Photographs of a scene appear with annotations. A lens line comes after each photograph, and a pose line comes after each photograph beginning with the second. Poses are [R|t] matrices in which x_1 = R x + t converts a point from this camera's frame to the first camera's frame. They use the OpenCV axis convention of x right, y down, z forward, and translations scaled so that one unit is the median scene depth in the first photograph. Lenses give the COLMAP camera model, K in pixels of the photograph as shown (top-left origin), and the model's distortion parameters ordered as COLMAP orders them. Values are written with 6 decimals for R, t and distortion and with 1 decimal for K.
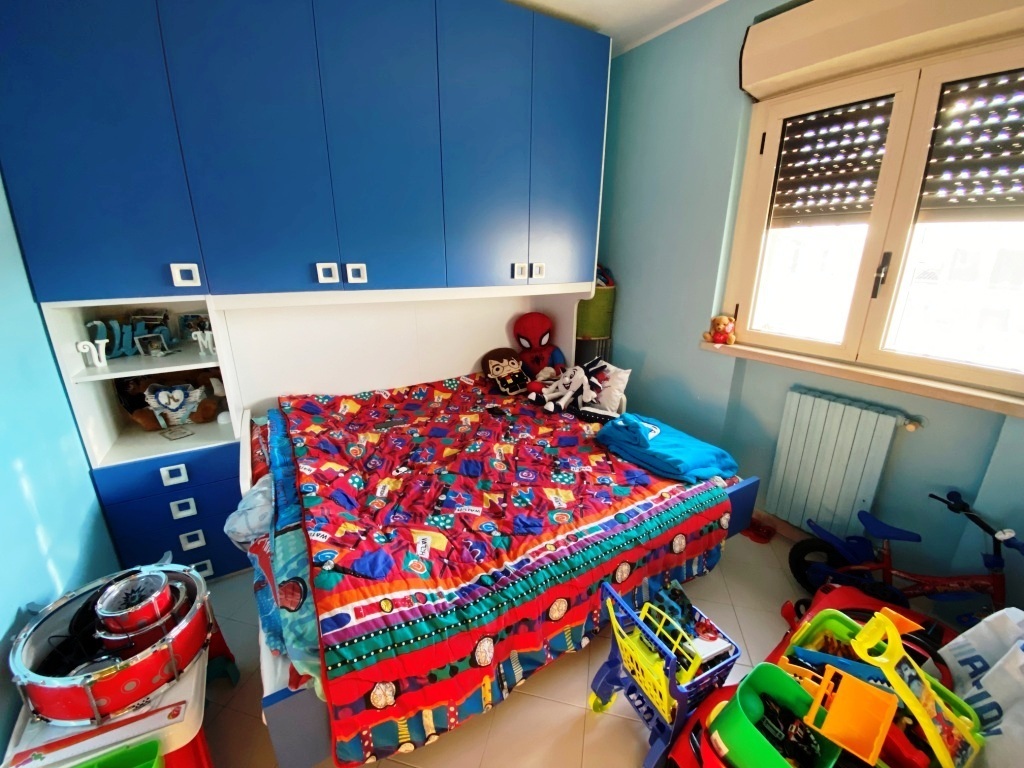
lens RADIAL K [[419.2, 0, 498.8], [0, 419.2, 387.4], [0, 0, 1]] dist [0.015202, -0.018493]
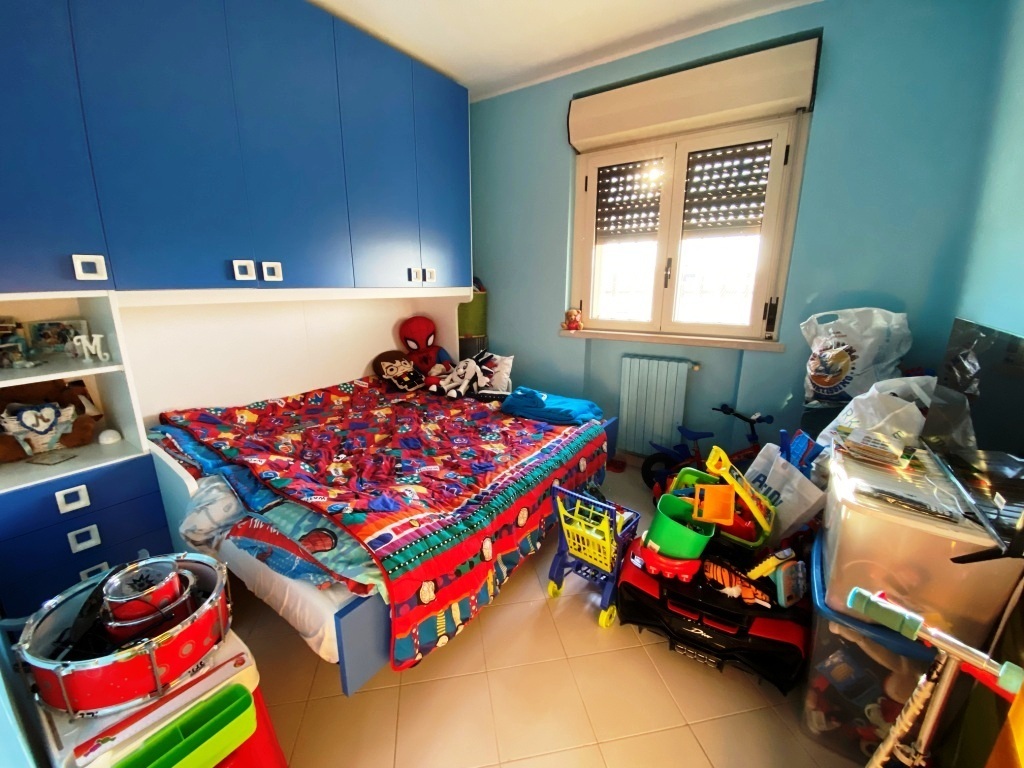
lens RADIAL K [[420.7, 0, 509.9], [0, 420.7, 384.7], [0, 0, 1]] dist [0.043243, -0.036066]
pose [[0.907499, -0.100895, 0.407756, -0.274094], [0.126964, 0.991206, -0.037305, 0.115609], [-0.400406, 0.085625, 0.912329, -0.152079]]
